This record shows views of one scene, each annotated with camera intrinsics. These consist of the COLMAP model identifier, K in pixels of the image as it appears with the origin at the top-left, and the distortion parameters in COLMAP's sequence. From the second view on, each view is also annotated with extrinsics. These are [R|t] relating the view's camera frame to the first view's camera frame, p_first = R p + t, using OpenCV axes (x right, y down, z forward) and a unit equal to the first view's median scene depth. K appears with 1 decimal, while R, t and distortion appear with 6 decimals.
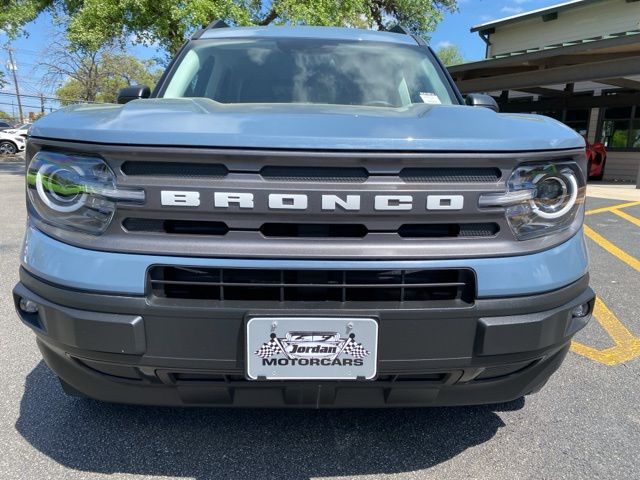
lens RADIAL K [[474.0, 0, 320.0], [0, 474.0, 240.0], [0, 0, 1]] dist [0.003351, -0.005362]
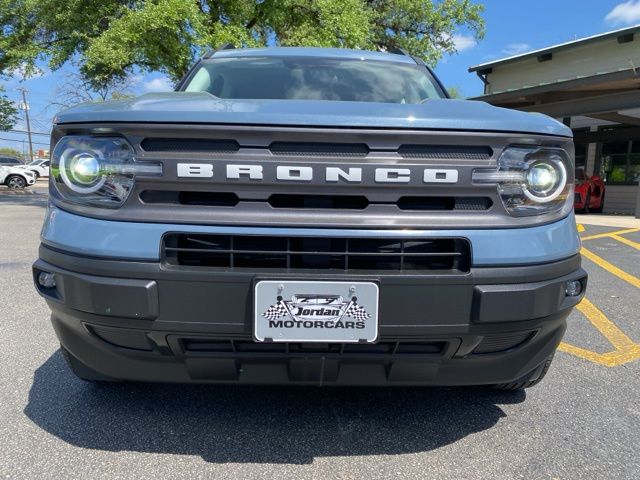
lens RADIAL K [[474.0, 0, 320.0], [0, 474.0, 240.0], [0, 0, 1]] dist [0.003351, -0.005362]
pose [[0.999977, 0.003410, -0.005806, -0.002899], [-0.003868, 0.996724, -0.080790, 0.146731], [0.005512, 0.080811, 0.996714, -0.058070]]
